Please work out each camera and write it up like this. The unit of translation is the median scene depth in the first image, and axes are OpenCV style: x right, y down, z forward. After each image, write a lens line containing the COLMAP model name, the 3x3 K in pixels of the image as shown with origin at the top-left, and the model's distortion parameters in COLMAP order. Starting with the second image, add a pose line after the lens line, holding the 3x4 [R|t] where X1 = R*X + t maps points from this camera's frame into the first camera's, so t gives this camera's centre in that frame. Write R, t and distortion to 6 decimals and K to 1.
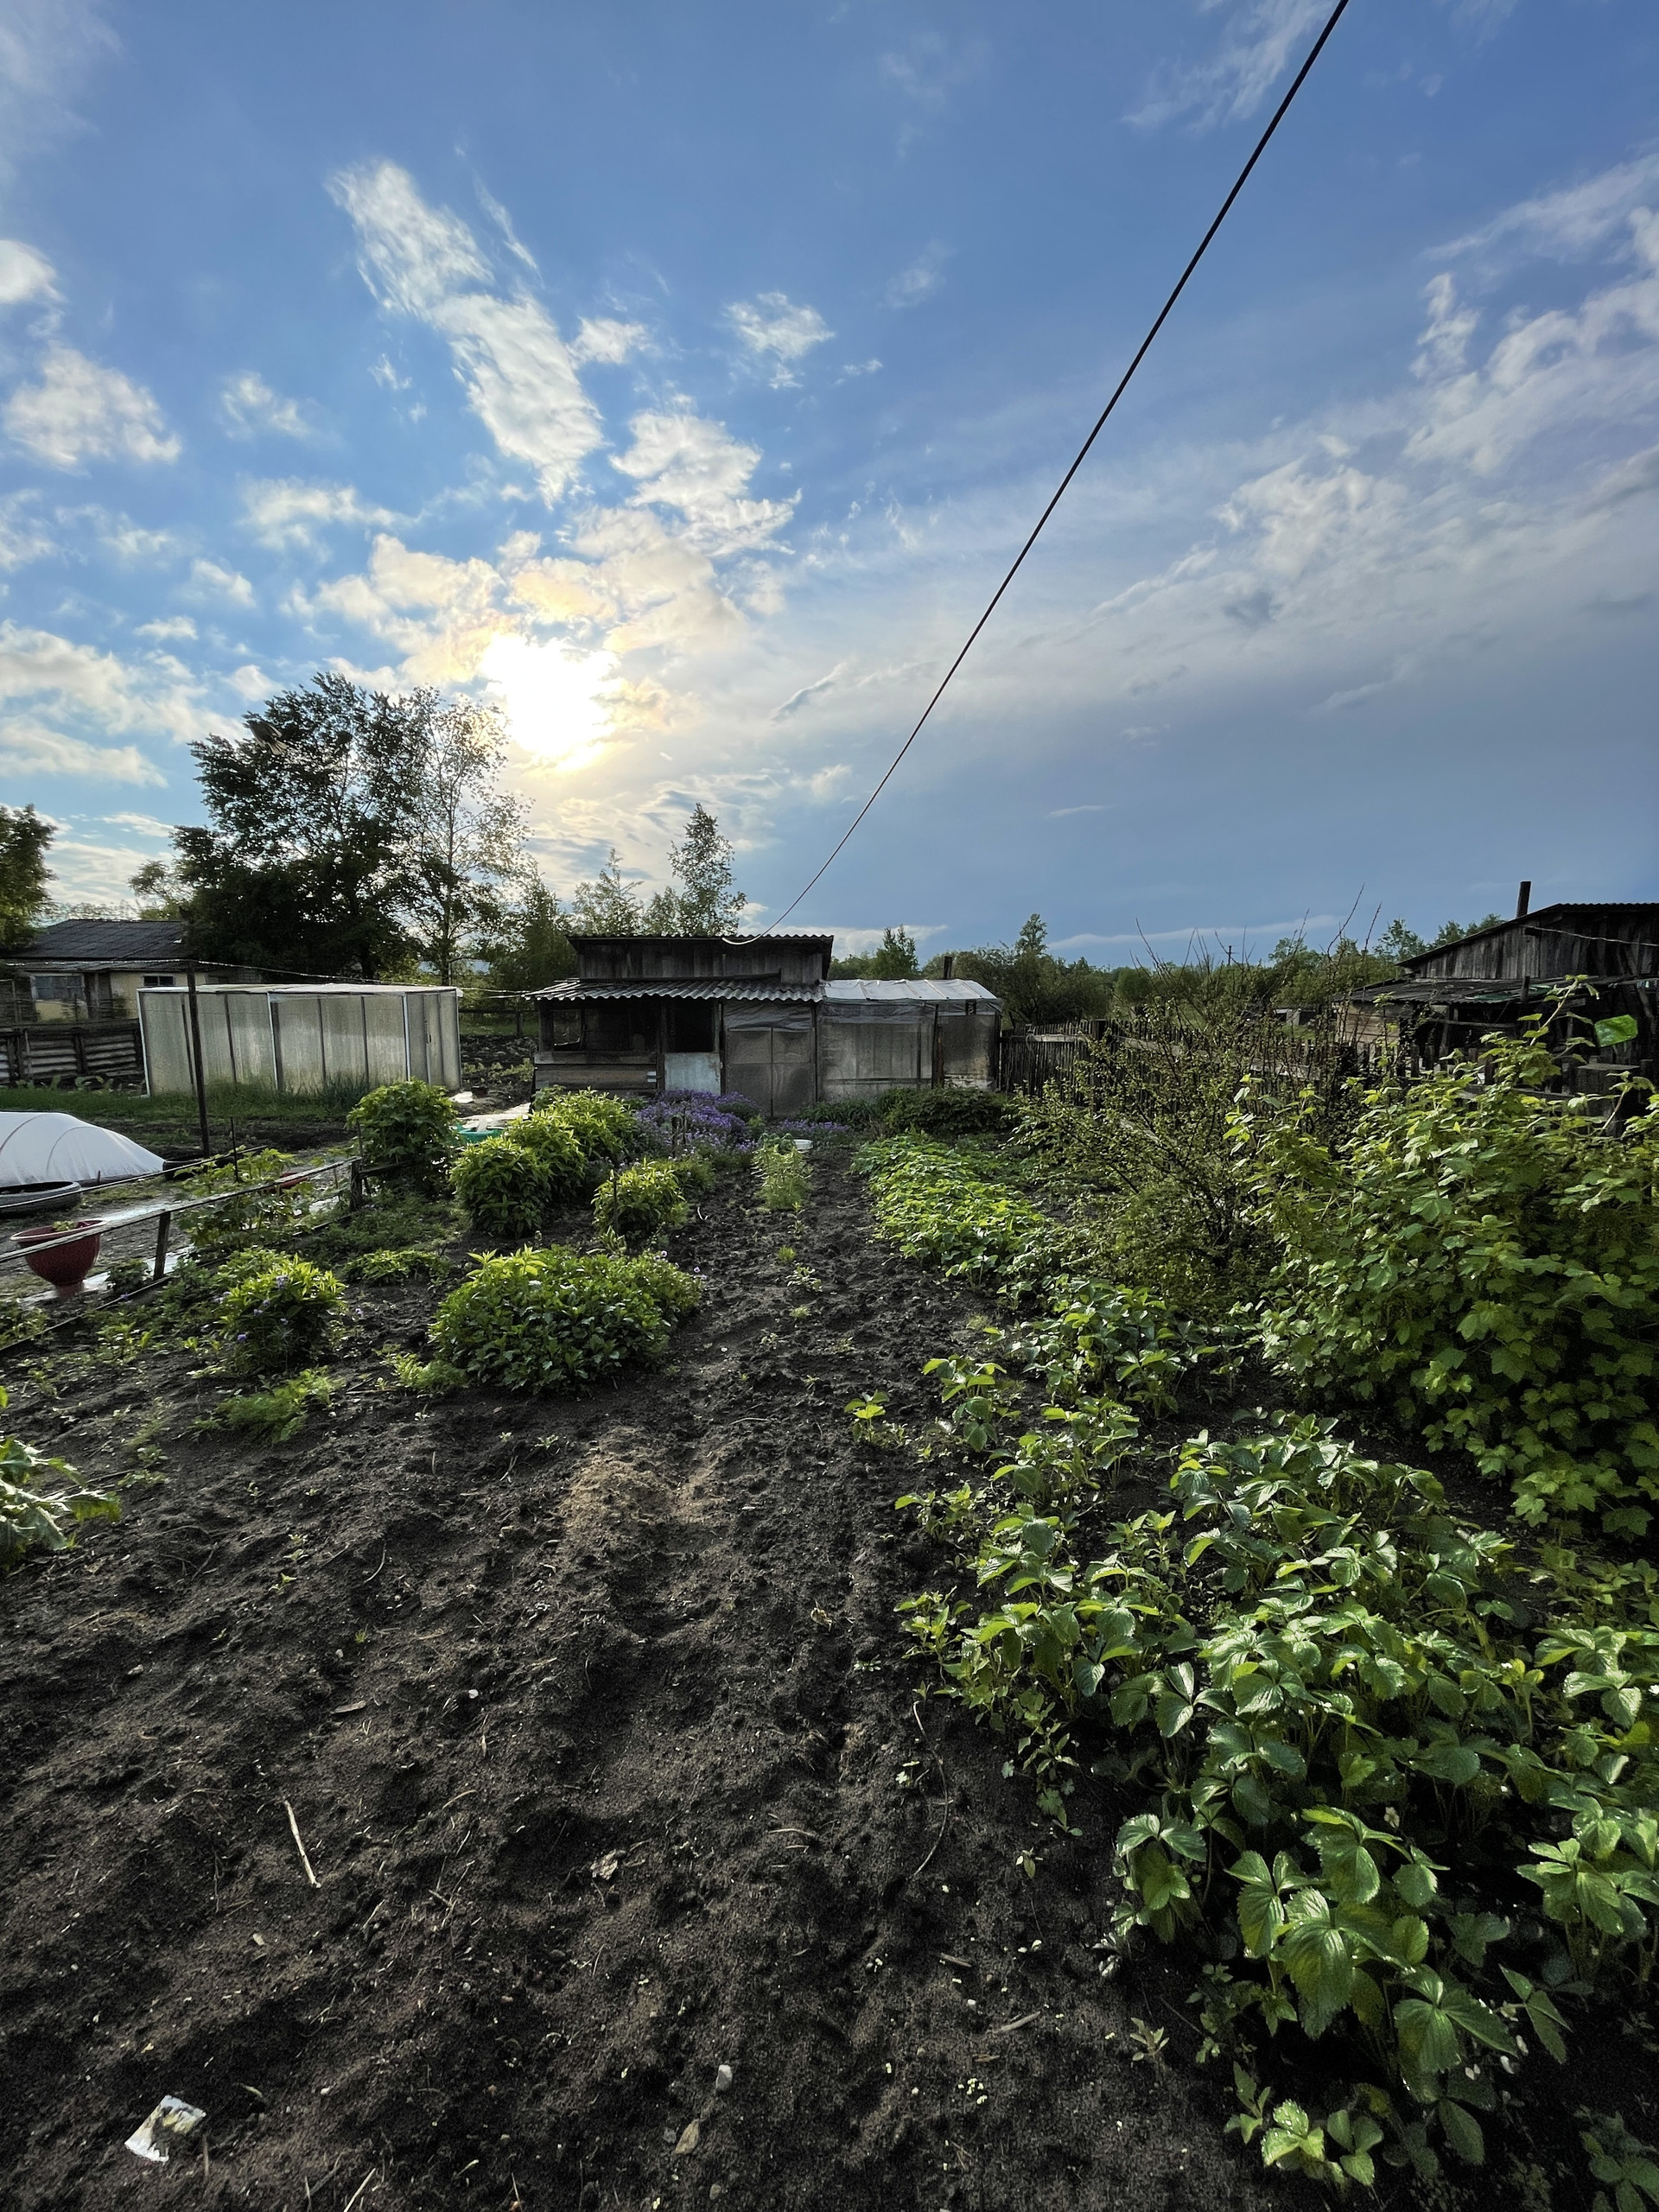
lens RADIAL K [[902.4, 0, 821.6], [0, 902.4, 1097.3], [0, 0, 1]] dist [0.004264, -0.000020]
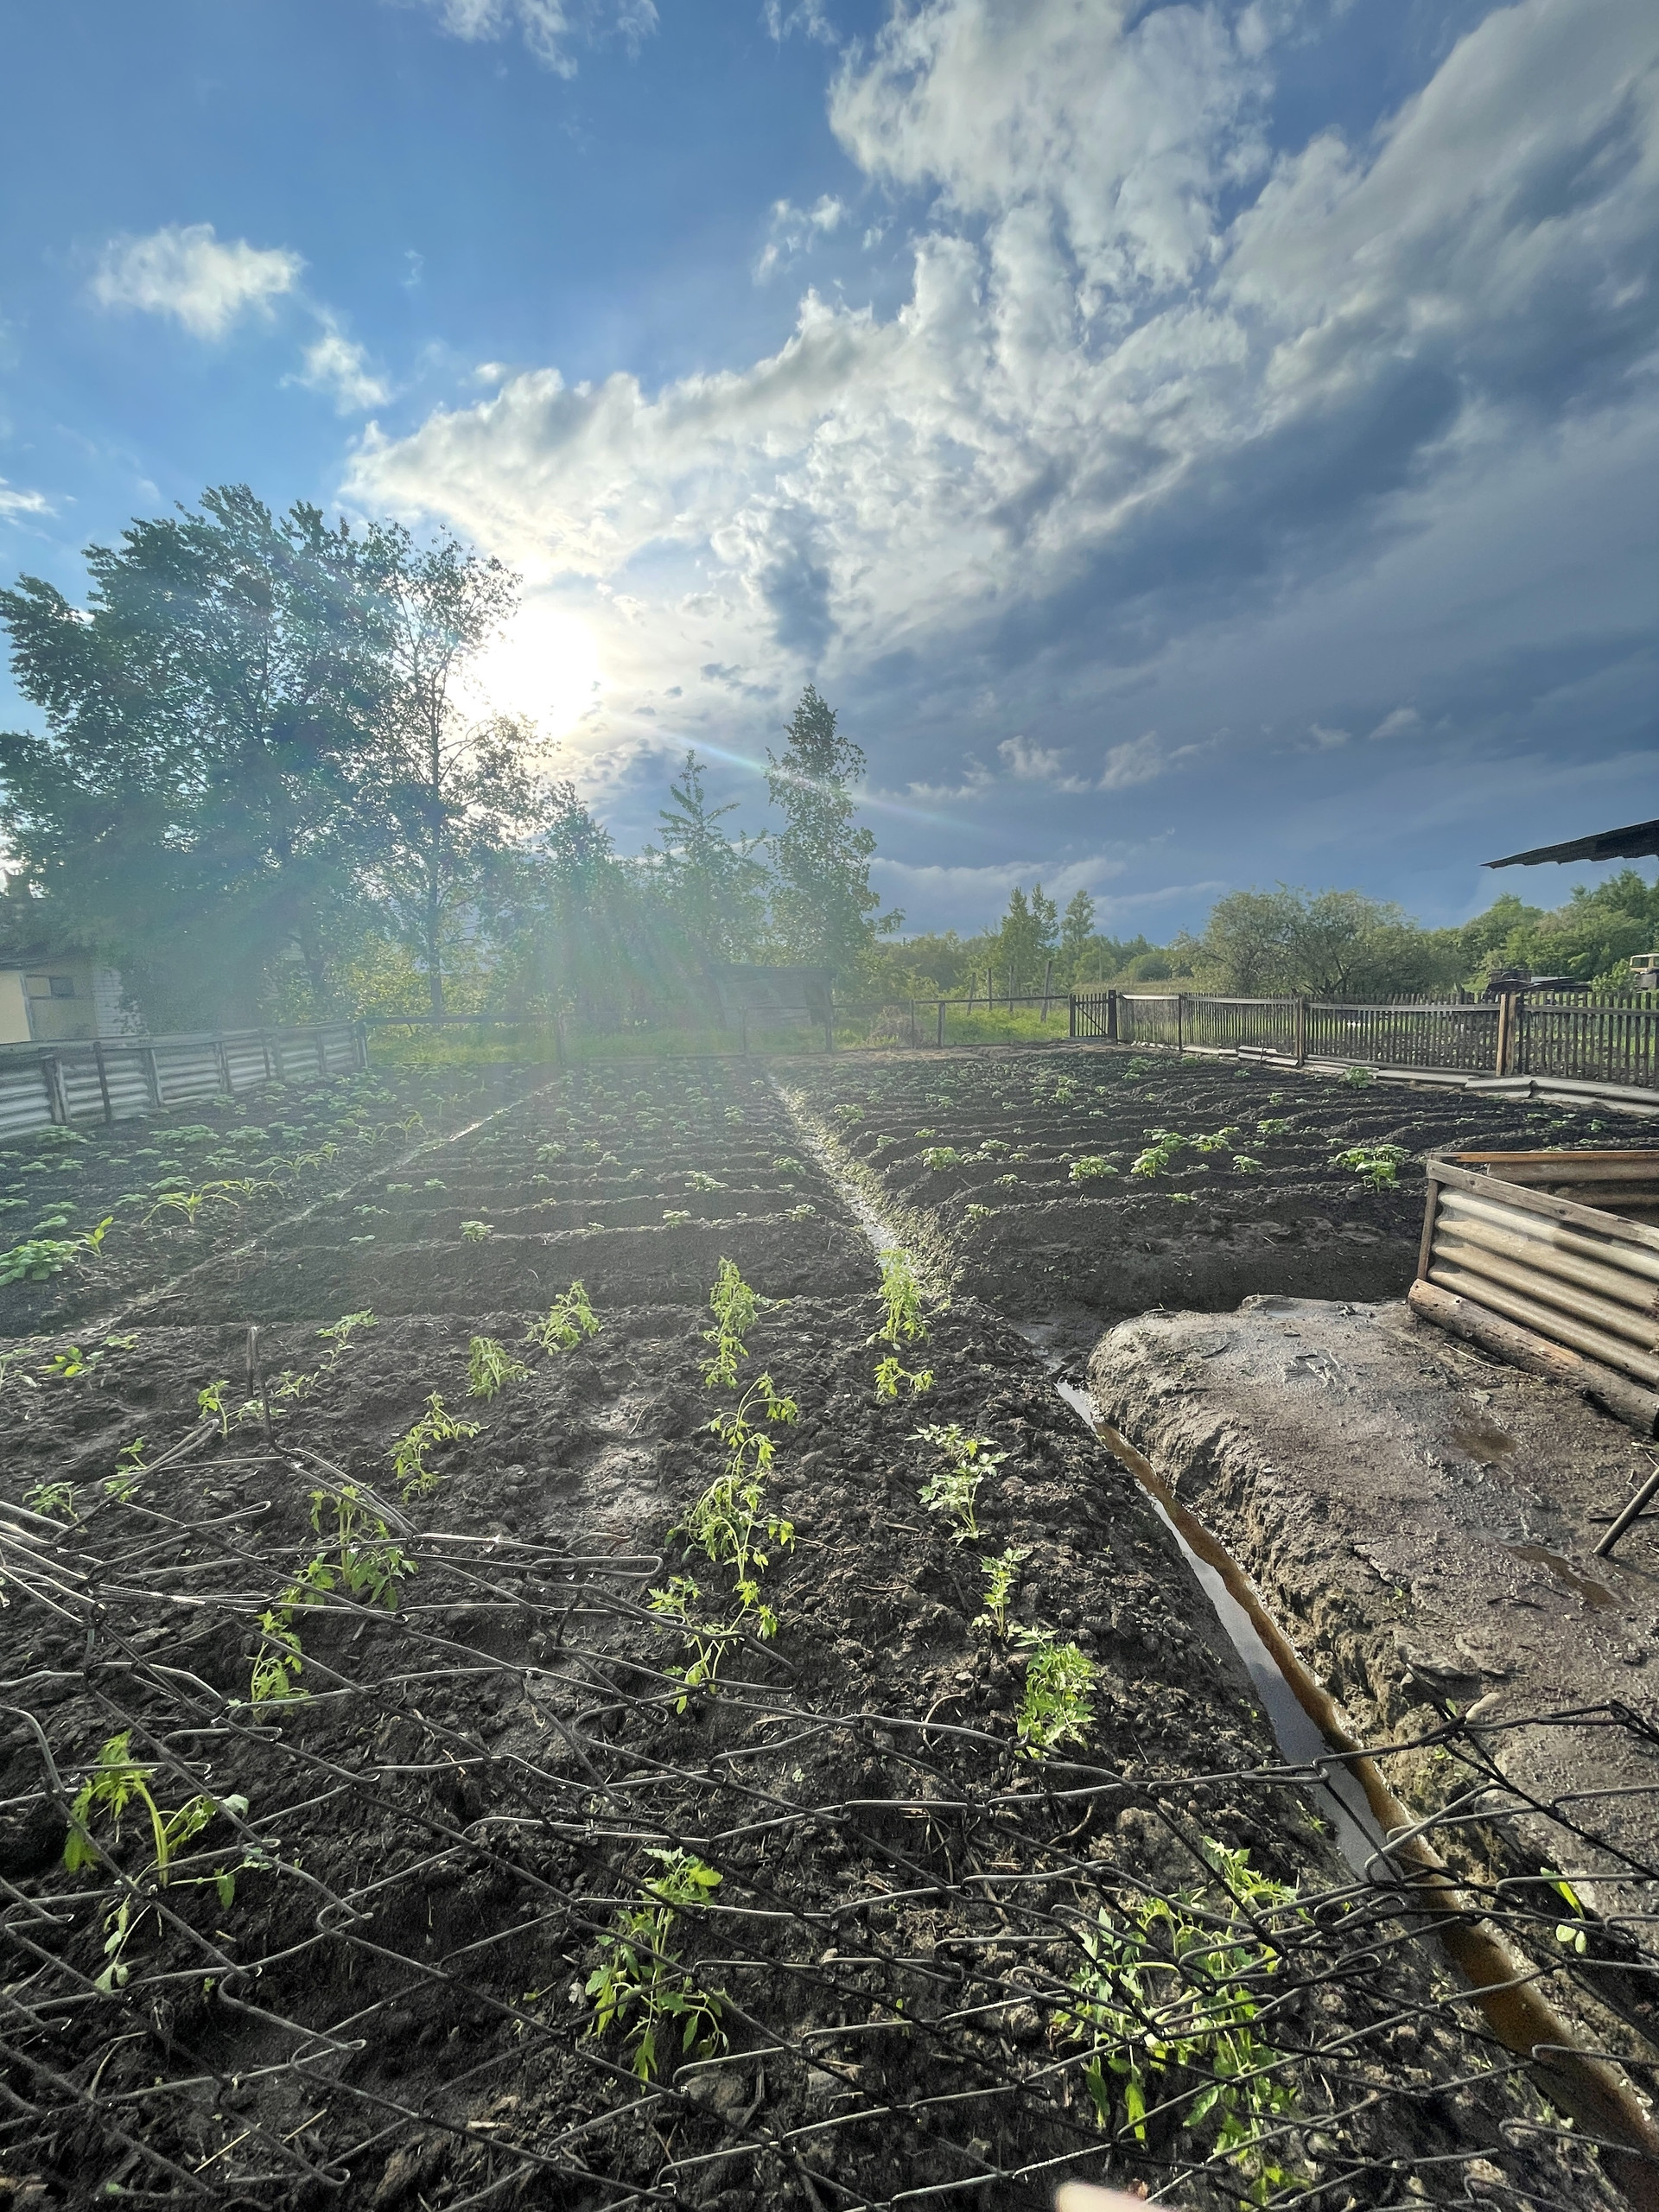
lens RADIAL K [[902.4, 0, 841.4], [0, 902.4, 1090.5], [0, 0, 1]] dist [0.004264, -0.000020]
pose [[0.999241, -0.037532, 0.010414, -0.138871], [0.037528, 0.999295, 0.000574, -0.035606], [-0.010428, -0.000183, 0.999946, 0.360787]]
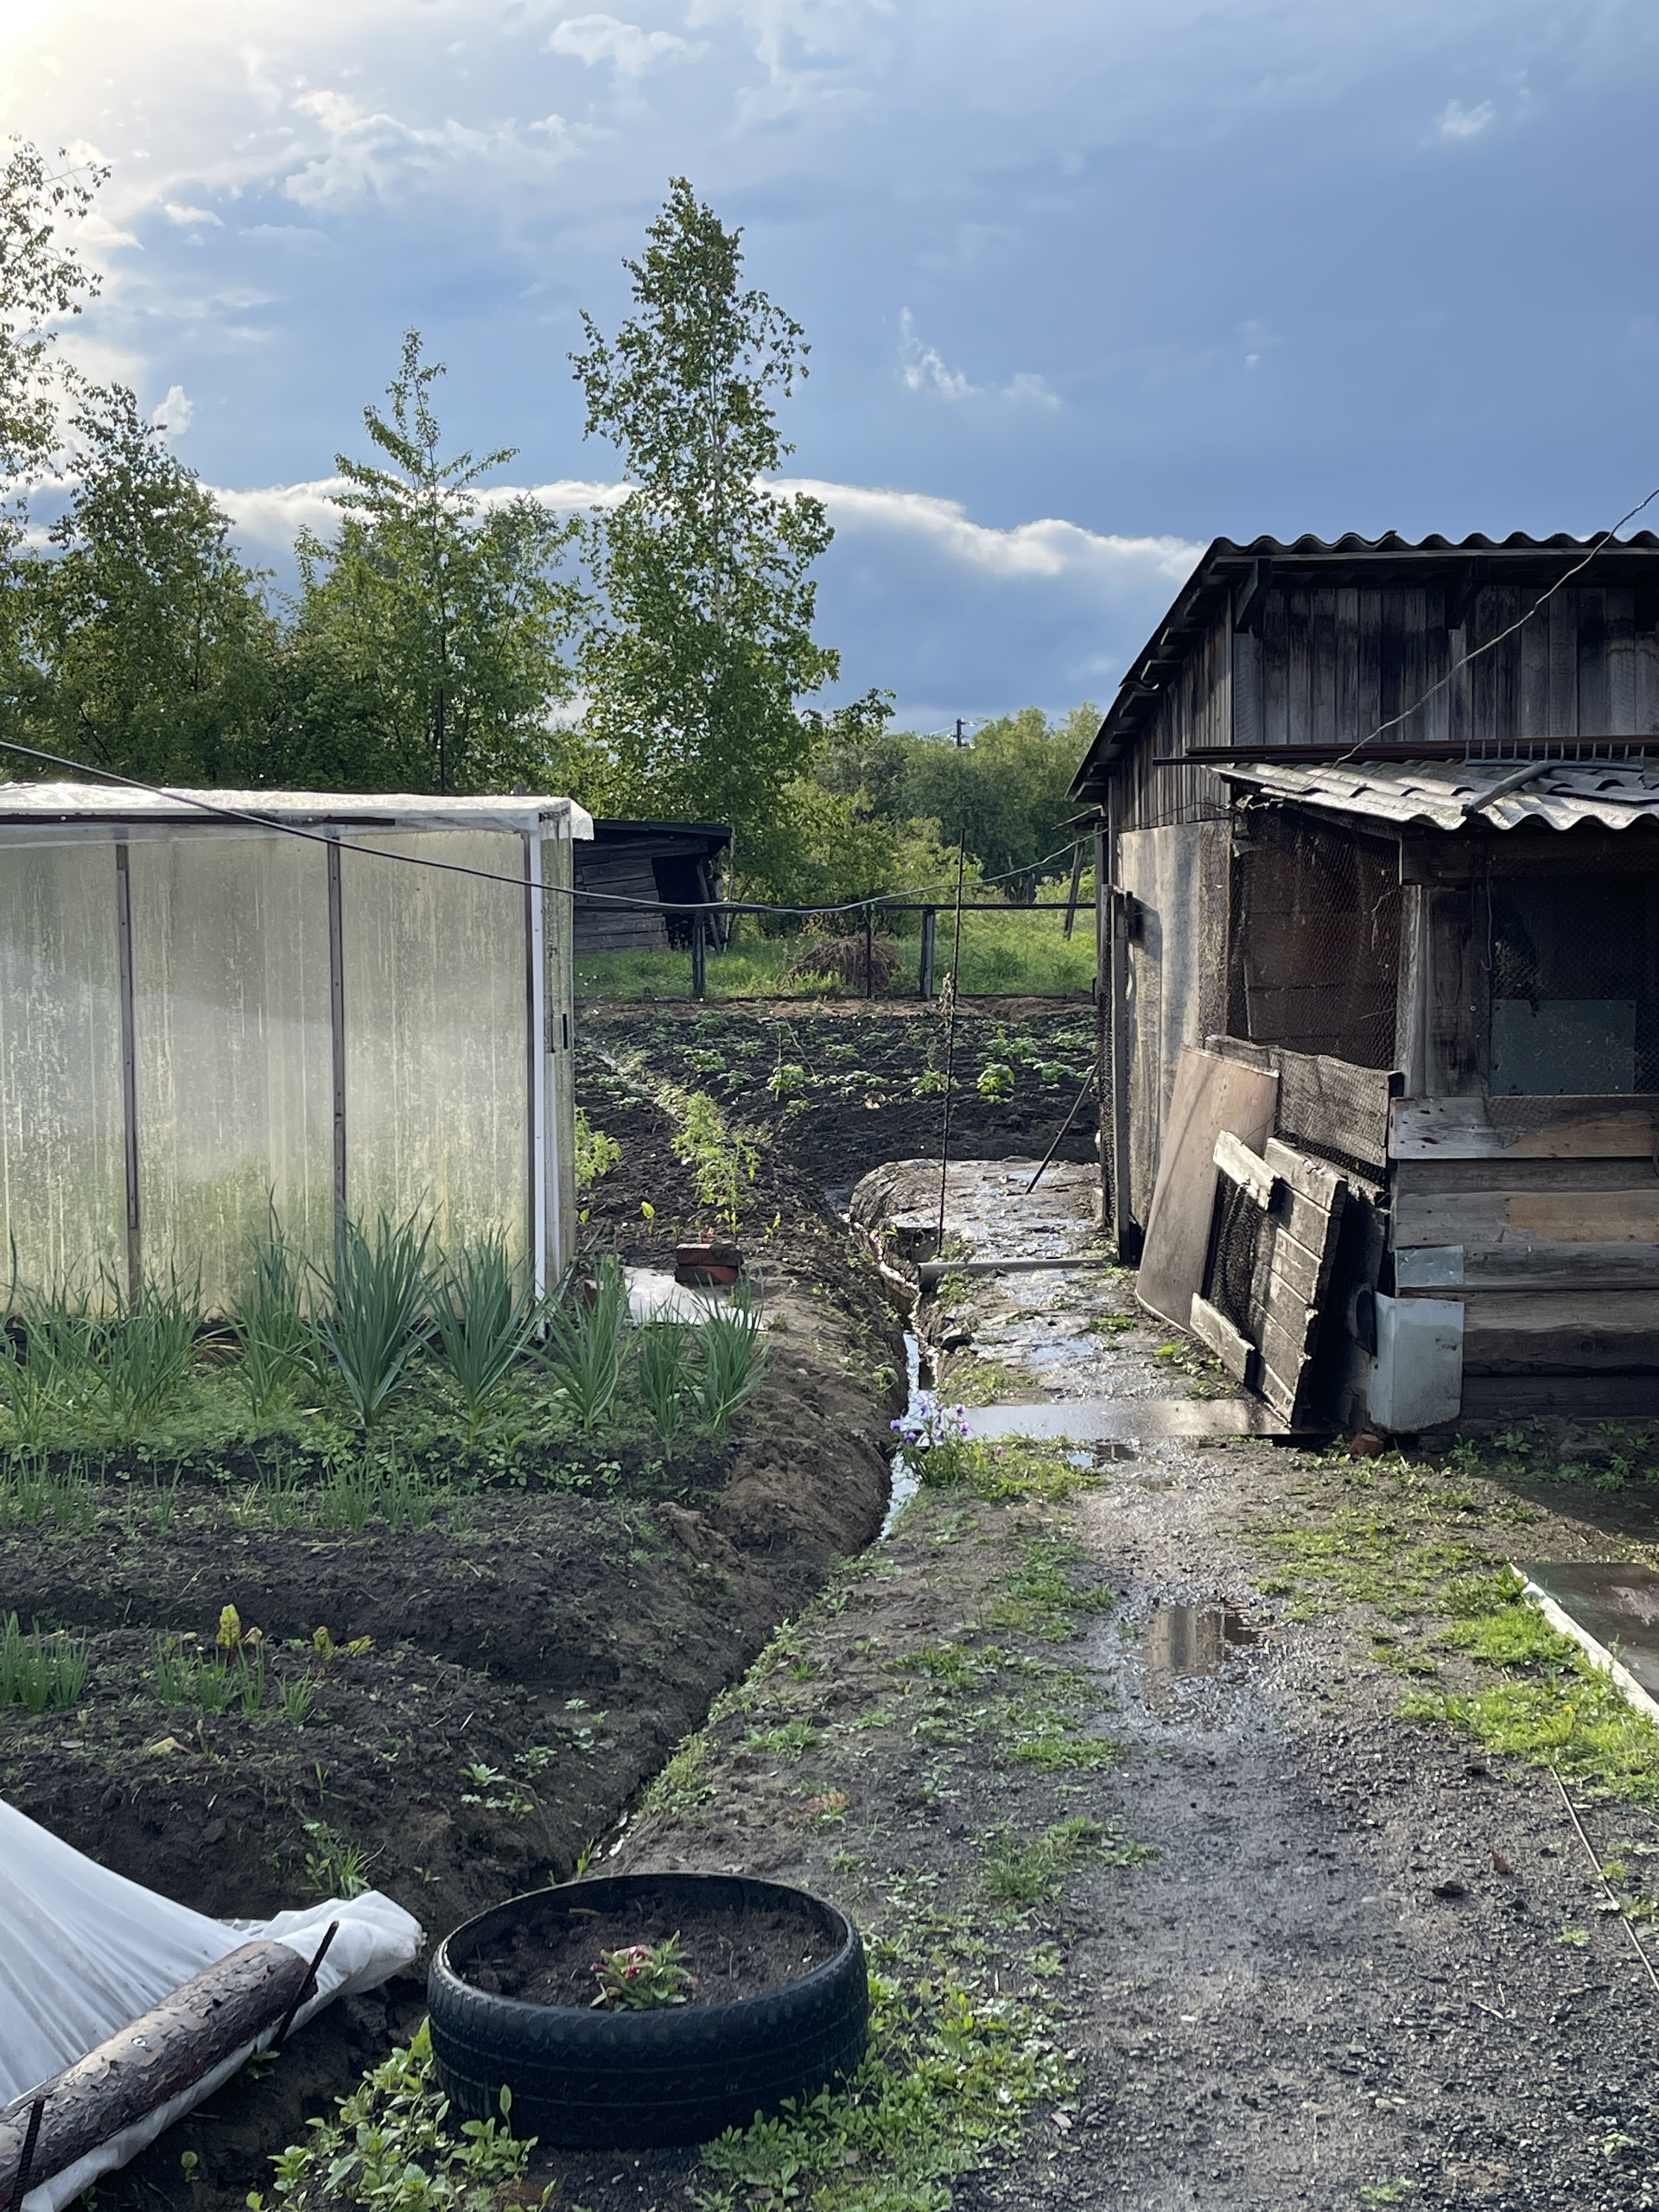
lens RADIAL K [[2828.3, 0, 840.2], [0, 2828.3, 1116.4], [0, 0, 1]] dist [0.091027, 0.000000]
pose [[0.999364, -0.013070, 0.033175, -0.128204], [0.013836, 0.999641, -0.022955, -0.010214], [-0.032863, 0.023399, 0.999186, 0.113784]]
